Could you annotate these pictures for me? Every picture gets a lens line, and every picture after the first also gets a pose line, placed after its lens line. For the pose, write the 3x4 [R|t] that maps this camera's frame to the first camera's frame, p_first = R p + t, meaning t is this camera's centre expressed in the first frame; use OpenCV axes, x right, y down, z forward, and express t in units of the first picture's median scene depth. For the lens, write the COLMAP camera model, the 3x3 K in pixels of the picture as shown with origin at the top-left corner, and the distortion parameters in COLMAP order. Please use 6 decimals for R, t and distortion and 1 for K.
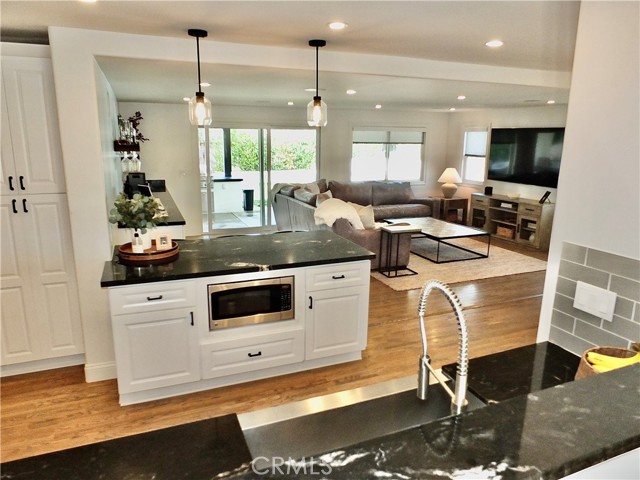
lens RADIAL K [[443.3, 0, 317.3], [0, 443.3, 237.4], [0, 0, 1]] dist [-0.020226, 0.006325]
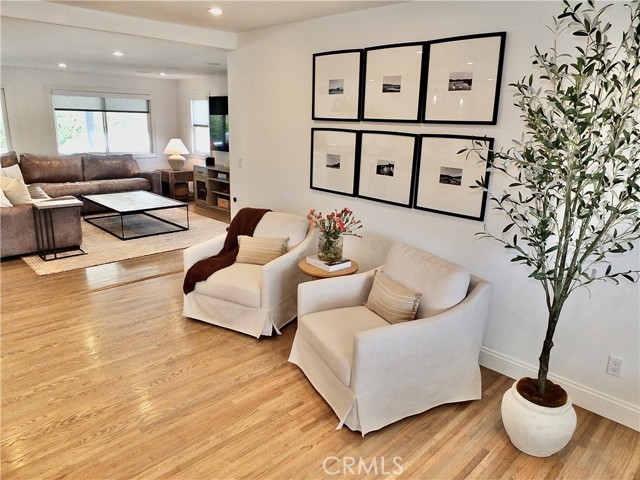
lens RADIAL K [[443.3, 0, 317.3], [0, 443.3, 237.4], [0, 0, 1]] dist [-0.020226, 0.006325]
pose [[0.925394, -0.080009, 0.370465, 0.224231], [0.063029, 0.996340, 0.057737, 0.018782], [-0.373729, -0.030079, 0.927050, 0.004150]]
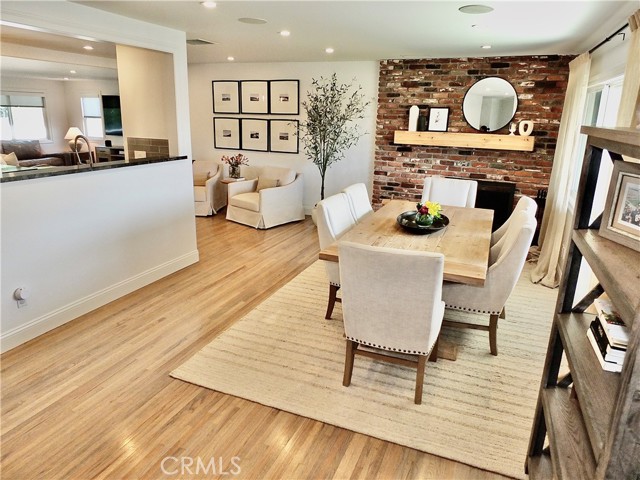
lens RADIAL K [[443.3, 0, 317.3], [0, 443.3, 237.4], [0, 0, 1]] dist [-0.020226, 0.006325]
pose [[0.703802, -0.186865, 0.685379, -0.125599], [0.140591, 0.982340, 0.123460, 0.093500], [-0.696345, 0.009466, 0.717645, -0.369673]]
